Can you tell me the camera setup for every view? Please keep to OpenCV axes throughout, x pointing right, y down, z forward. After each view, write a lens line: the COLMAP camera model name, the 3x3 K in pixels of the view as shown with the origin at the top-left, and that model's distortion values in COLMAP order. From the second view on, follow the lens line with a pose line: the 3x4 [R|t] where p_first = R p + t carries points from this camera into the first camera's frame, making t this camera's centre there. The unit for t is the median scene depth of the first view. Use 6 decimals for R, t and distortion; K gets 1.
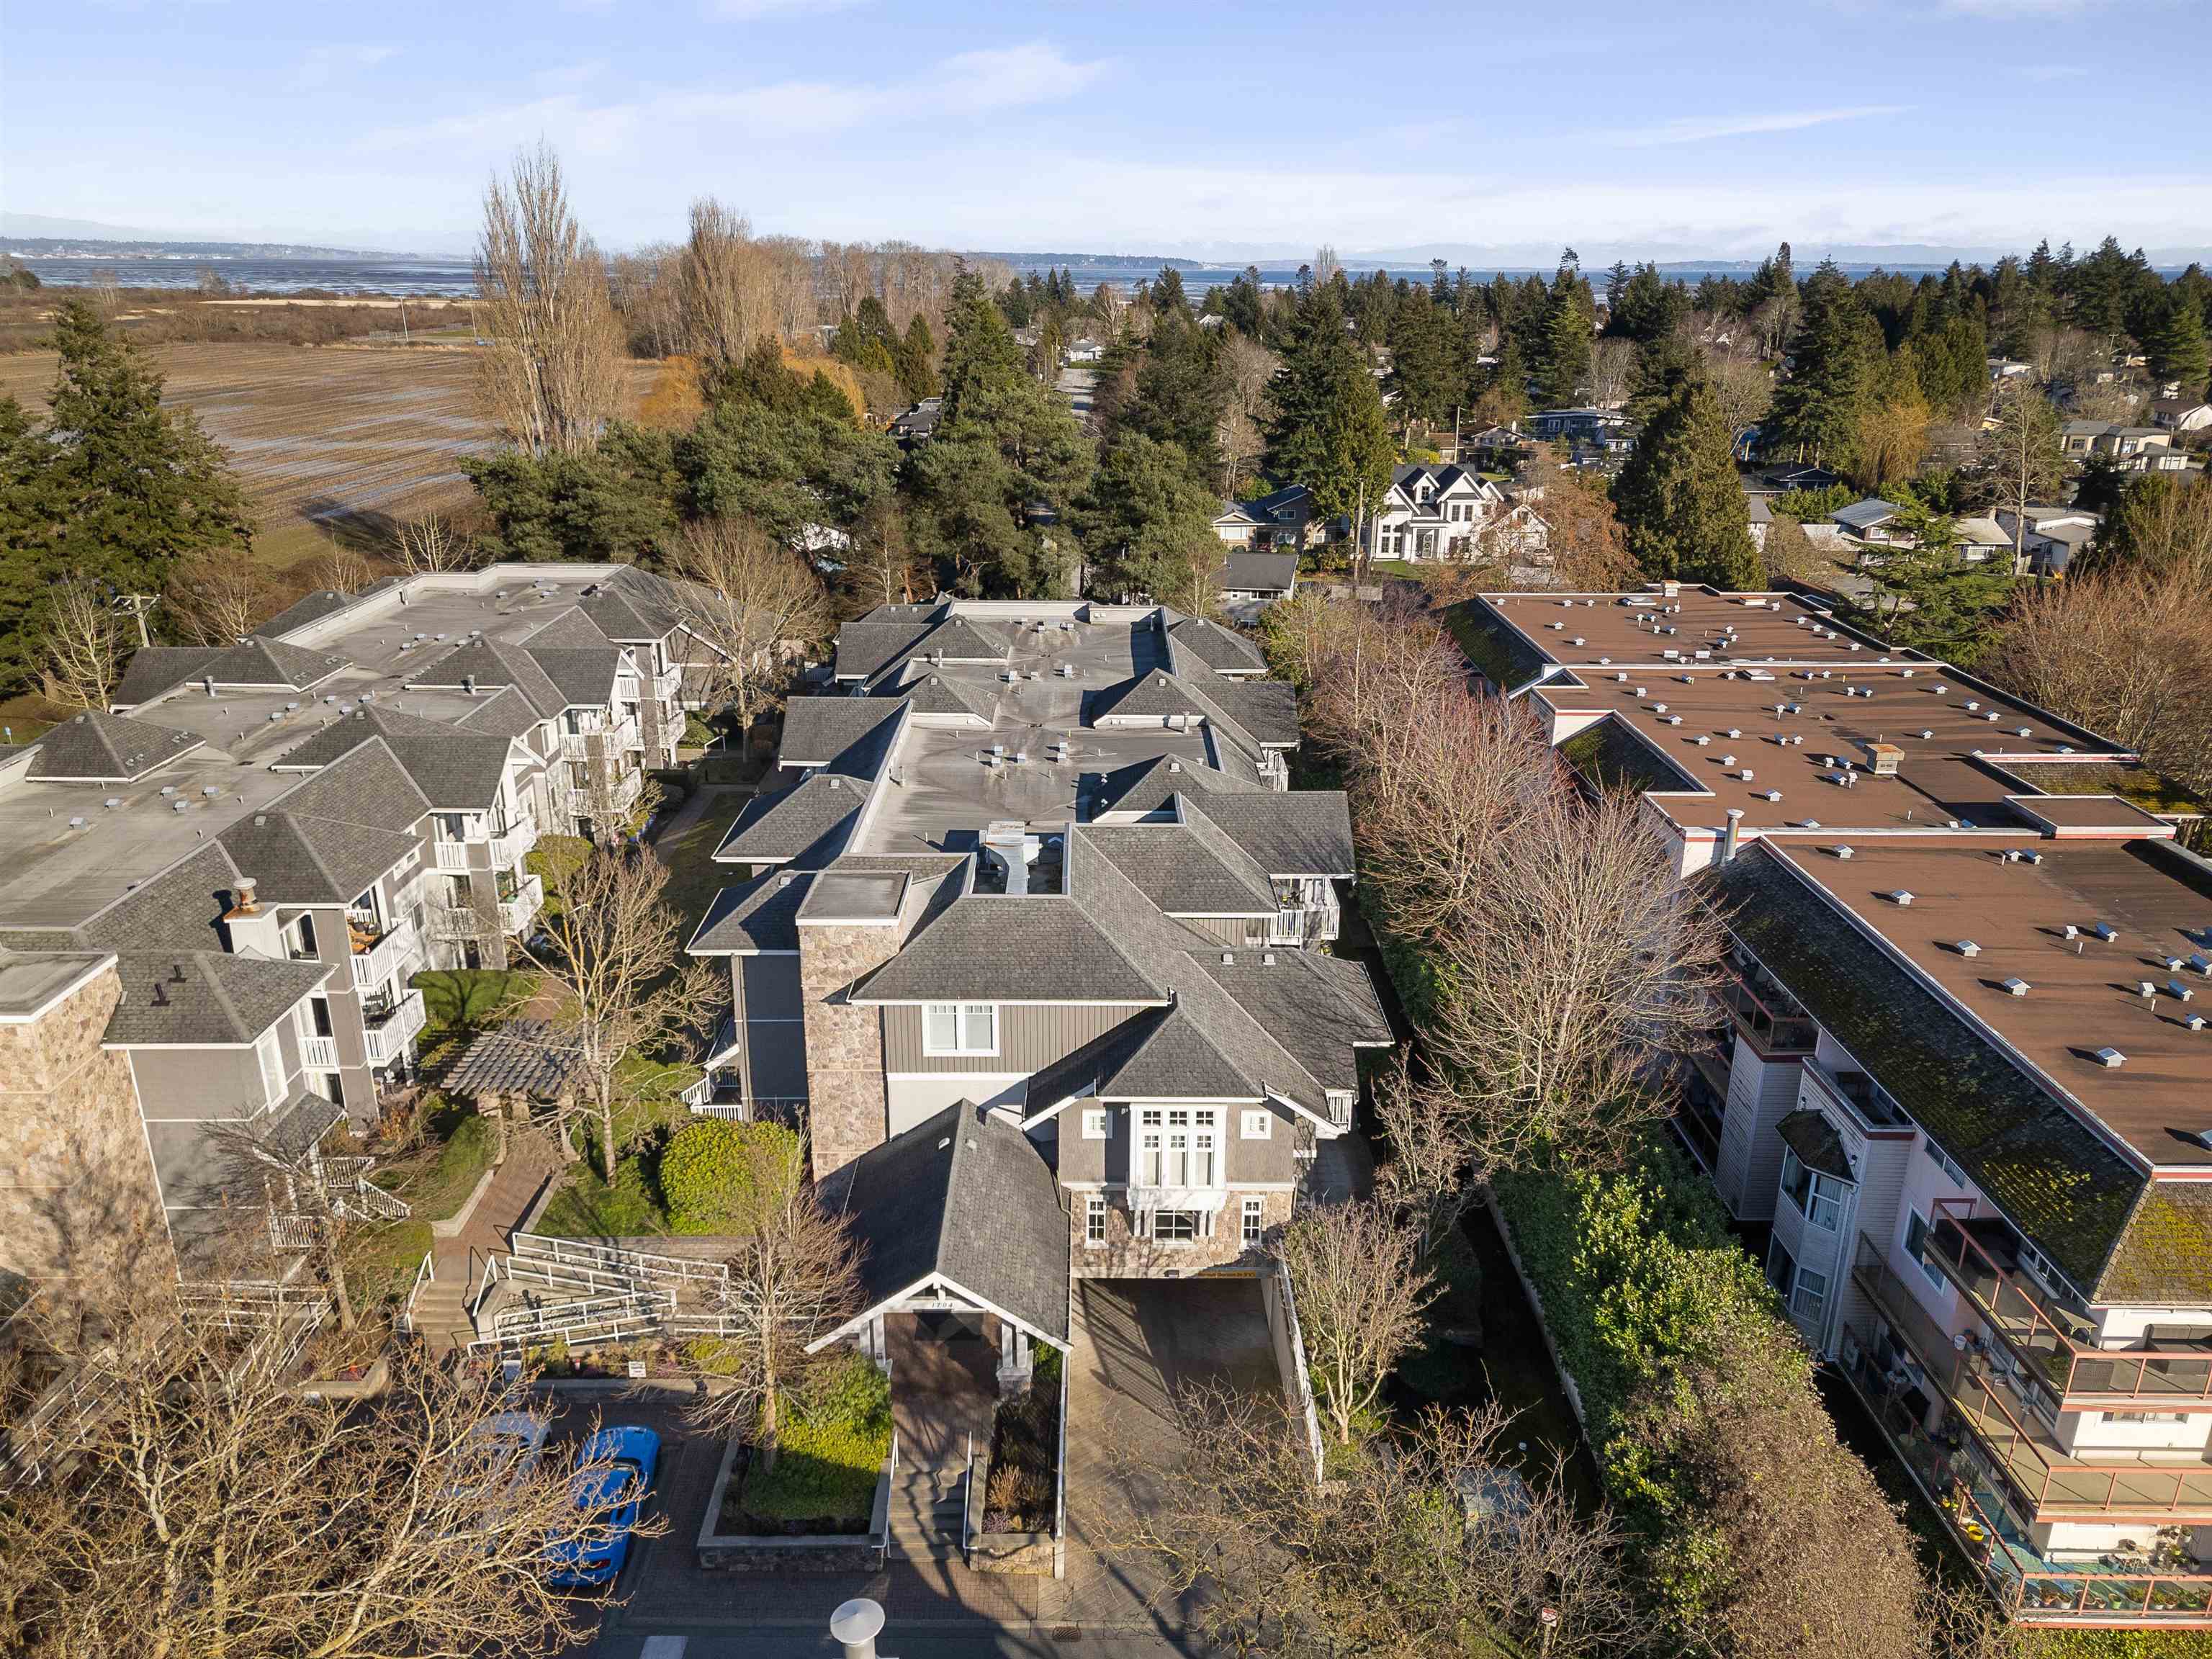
lens RADIAL K [[1555.2, 0, 1111.0], [0, 1555.2, 820.6], [0, 0, 1]] dist [0.054115, -0.039333]
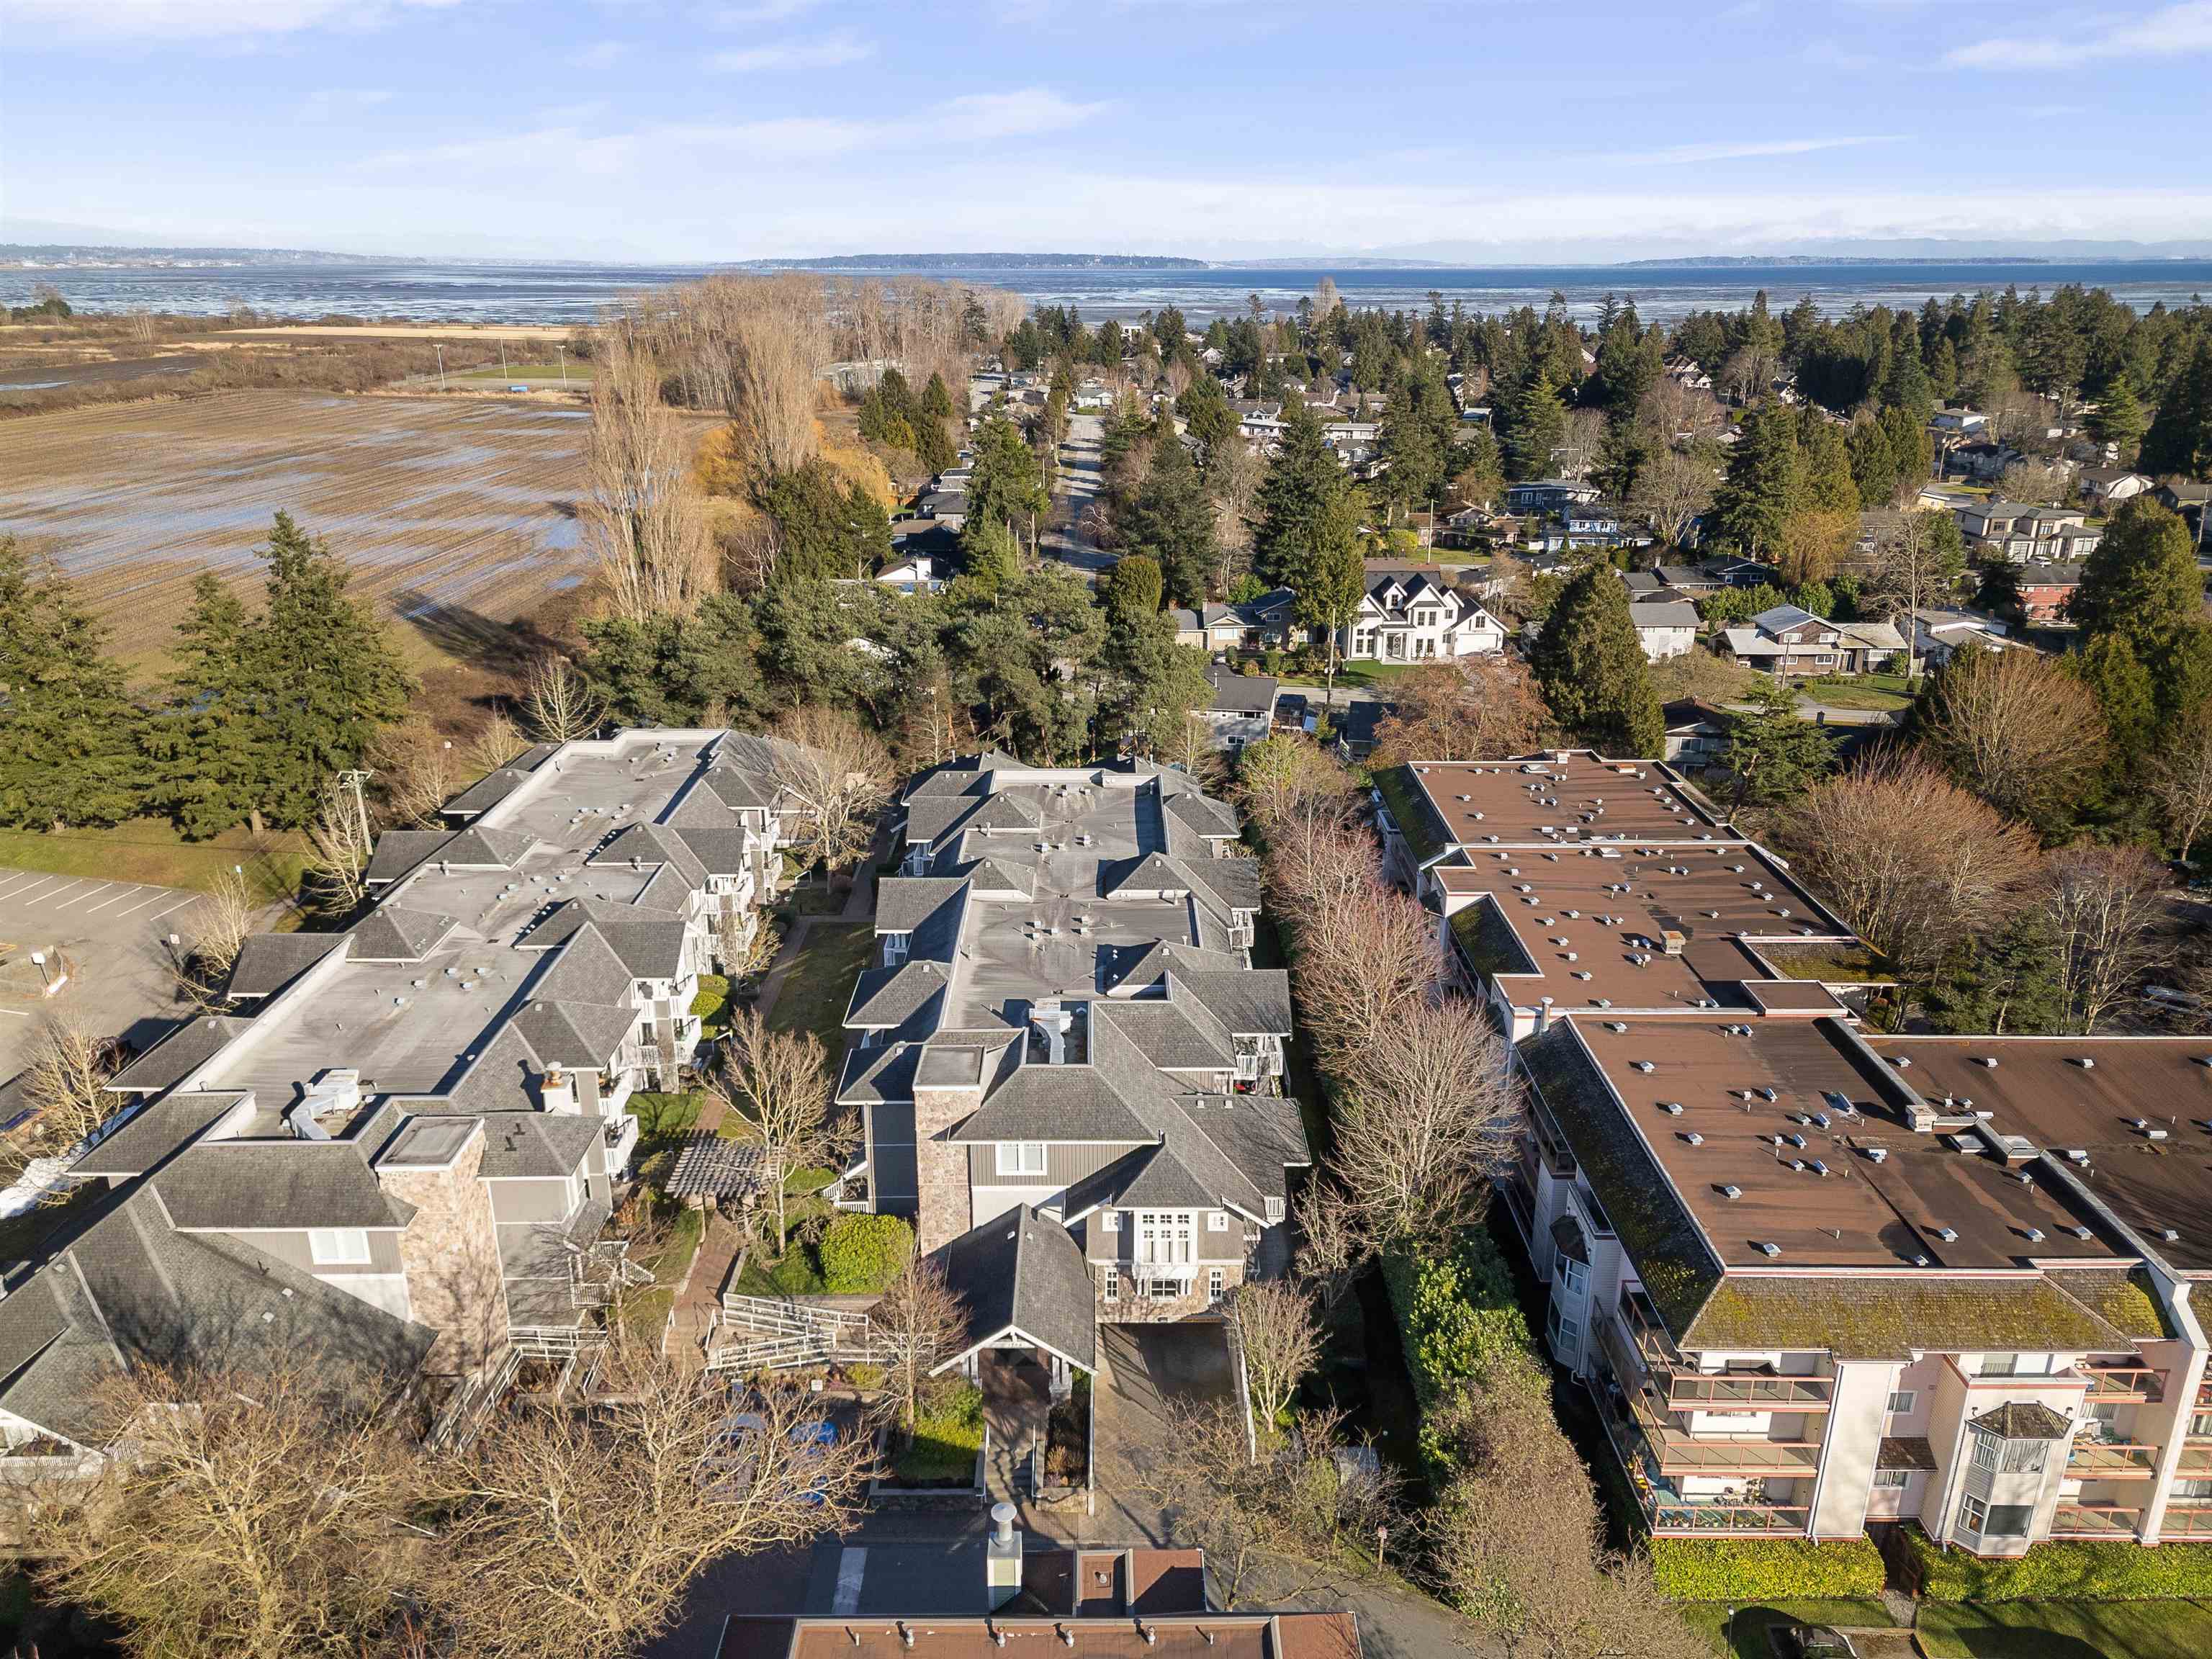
lens RADIAL K [[1555.2, 0, 1112.6], [0, 1555.2, 818.3], [0, 0, 1]] dist [0.054115, -0.039333]
pose [[0.999985, -0.004055, -0.003810, -0.001000], [0.004054, 0.999992, -0.000368, -0.157056], [0.003812, 0.000353, 0.999993, -0.412177]]
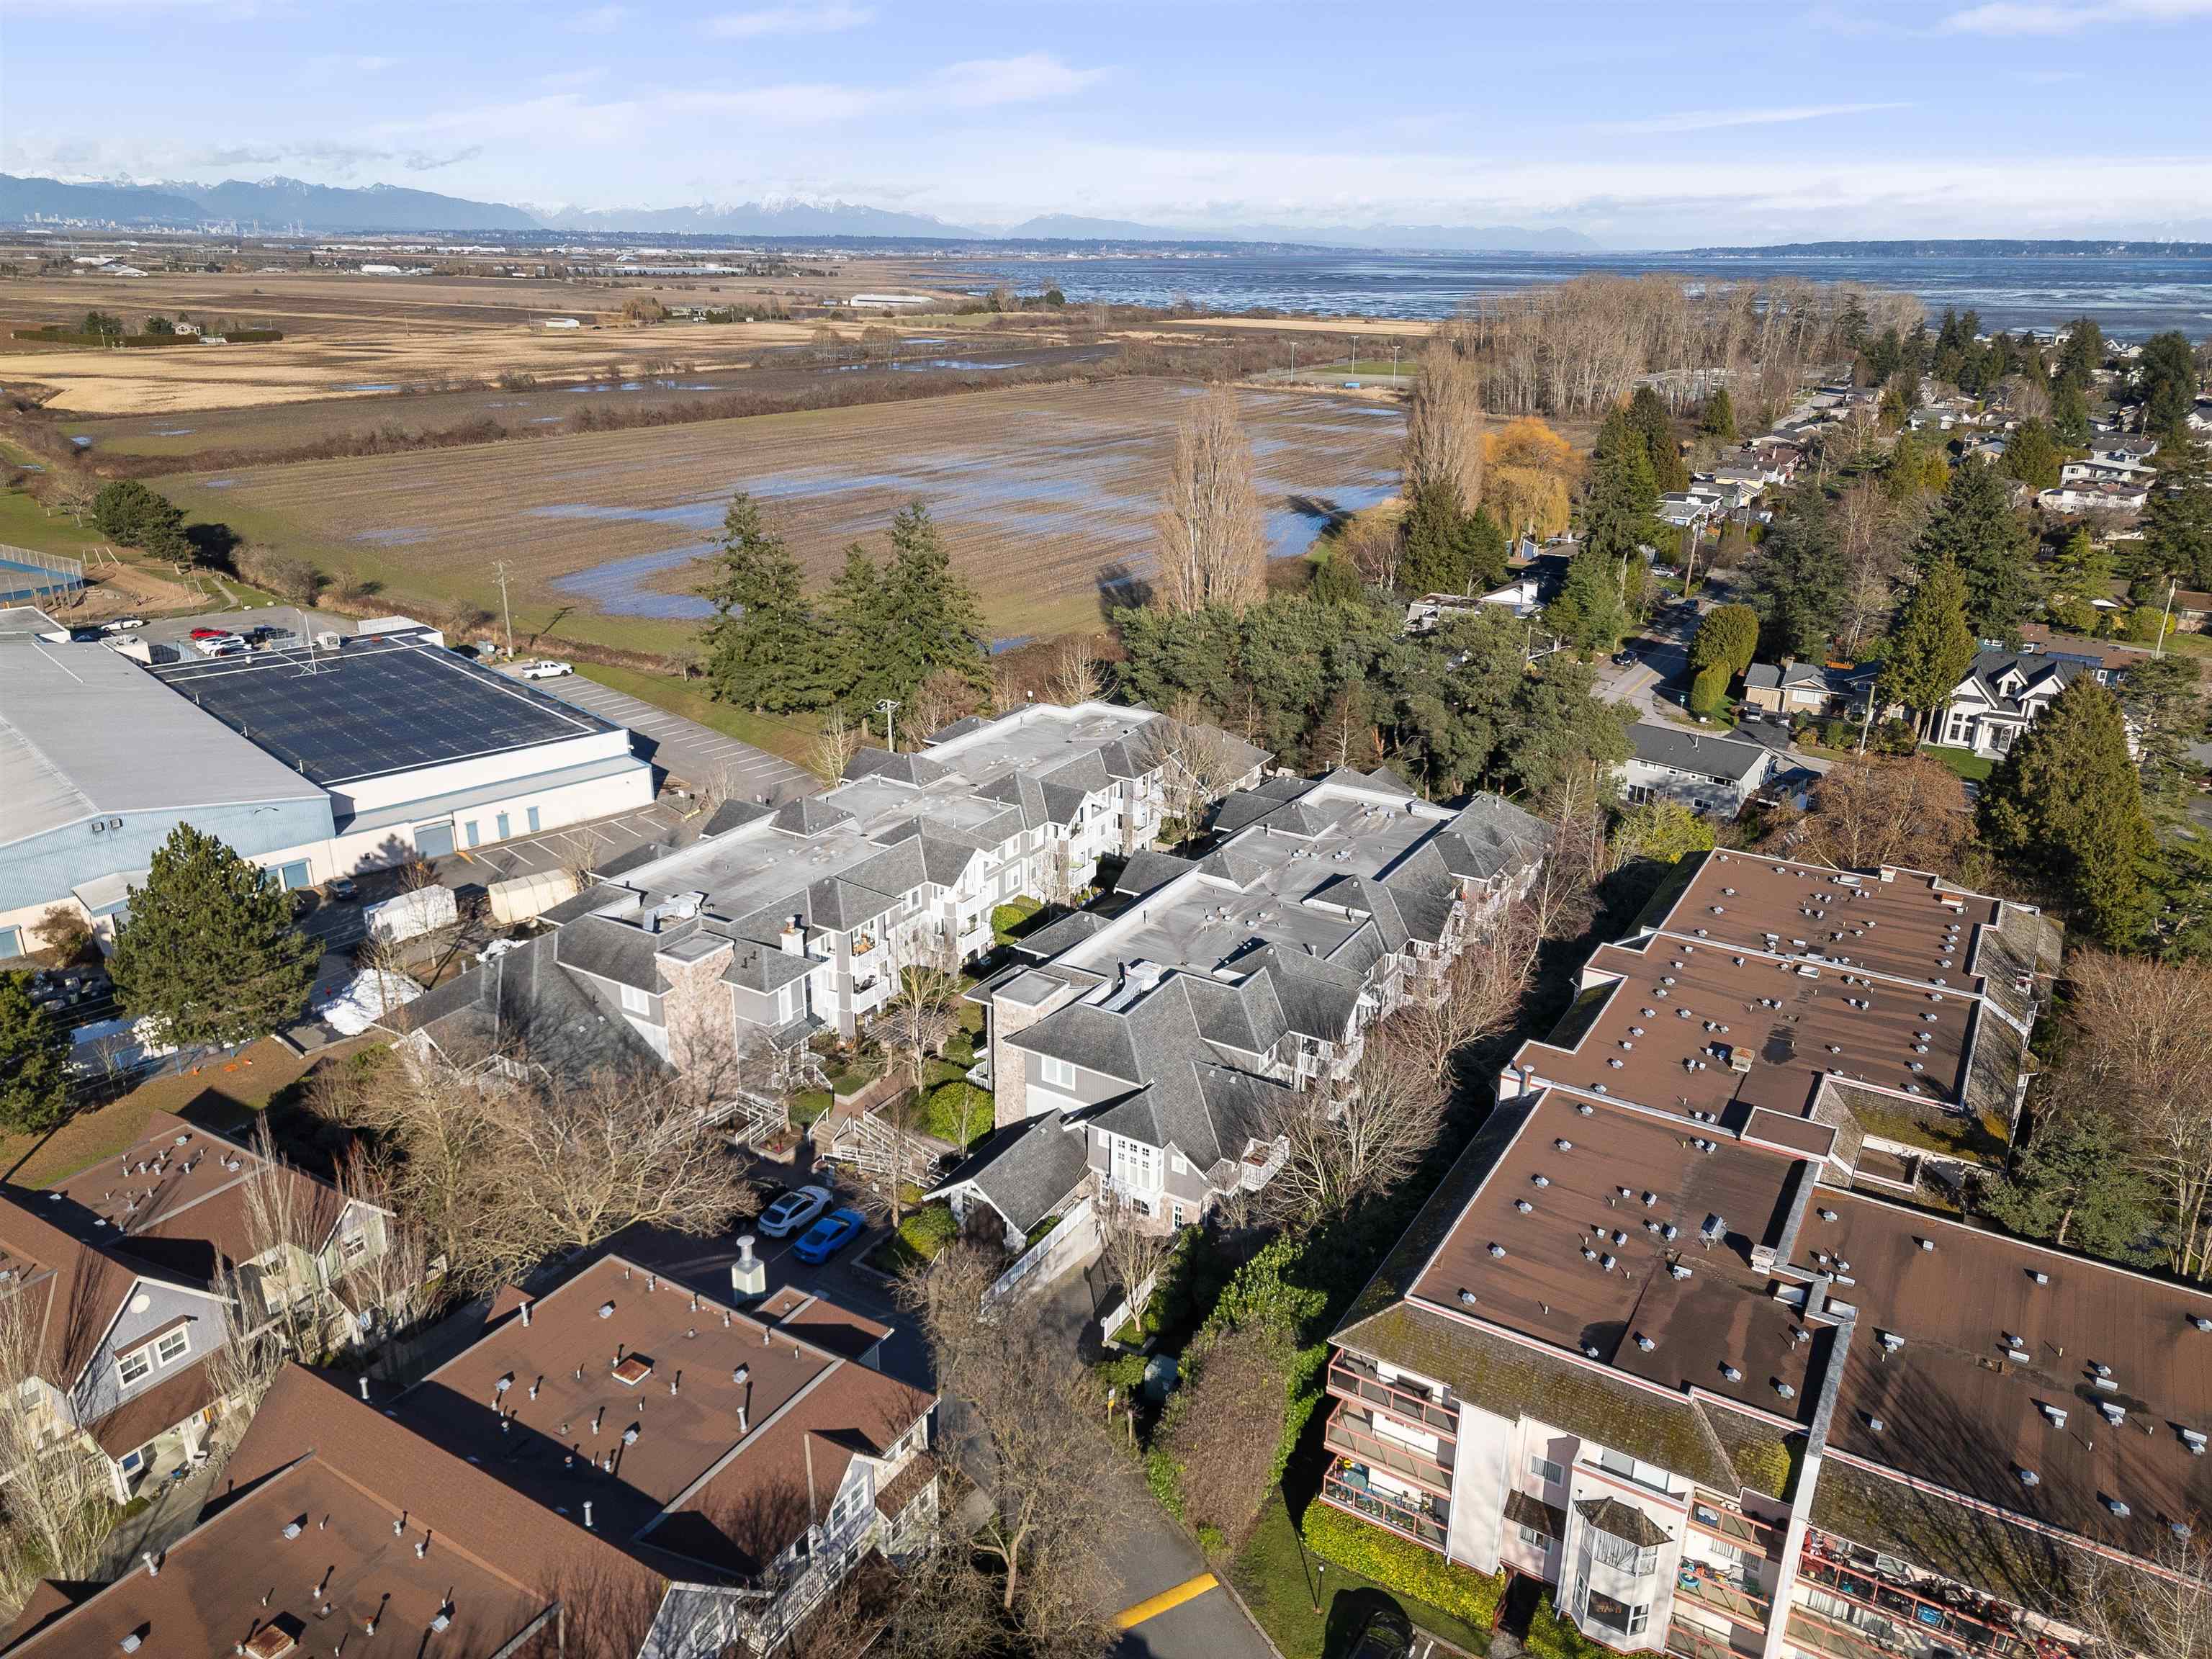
lens RADIAL K [[1555.2, 0, 1112.0], [0, 1555.2, 814.9], [0, 0, 1]] dist [0.054115, -0.039333]
pose [[0.849841, 0.180834, -0.495044, 0.692453], [-0.179515, 0.982448, 0.050705, -0.232188], [0.495524, 0.045777, 0.867387, -0.522851]]
